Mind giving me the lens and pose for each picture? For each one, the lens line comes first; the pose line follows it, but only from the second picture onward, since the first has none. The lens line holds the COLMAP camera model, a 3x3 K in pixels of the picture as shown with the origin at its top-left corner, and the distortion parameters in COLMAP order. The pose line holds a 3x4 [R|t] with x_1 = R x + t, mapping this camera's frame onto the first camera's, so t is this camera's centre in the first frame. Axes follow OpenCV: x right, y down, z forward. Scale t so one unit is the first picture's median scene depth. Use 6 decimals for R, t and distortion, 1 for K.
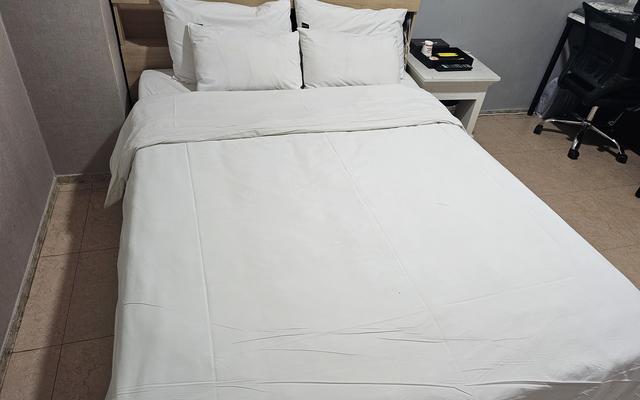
lens RADIAL K [[432.2, 0, 320.7], [0, 432.2, 204.8], [0, 0, 1]] dist [0.009427, 0.002911]
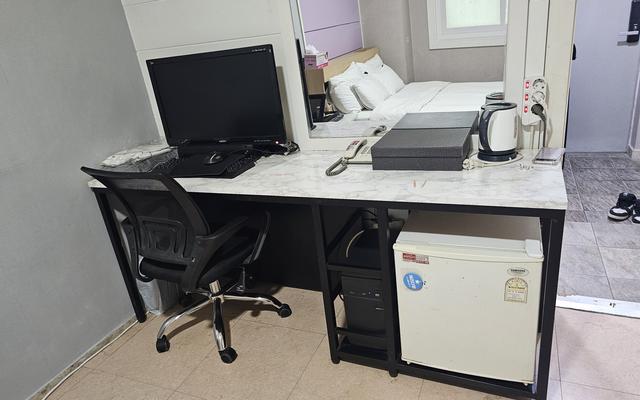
lens RADIAL K [[432.2, 0, 321.0], [0, 432.2, 198.6], [0, 0, 1]] dist [0.009427, 0.002911]
pose [[0.615457, -0.436119, 0.656516, 0.372293], [0.619922, 0.782249, -0.061509, -0.179623], [-0.486734, 0.444845, 0.751800, 0.387221]]
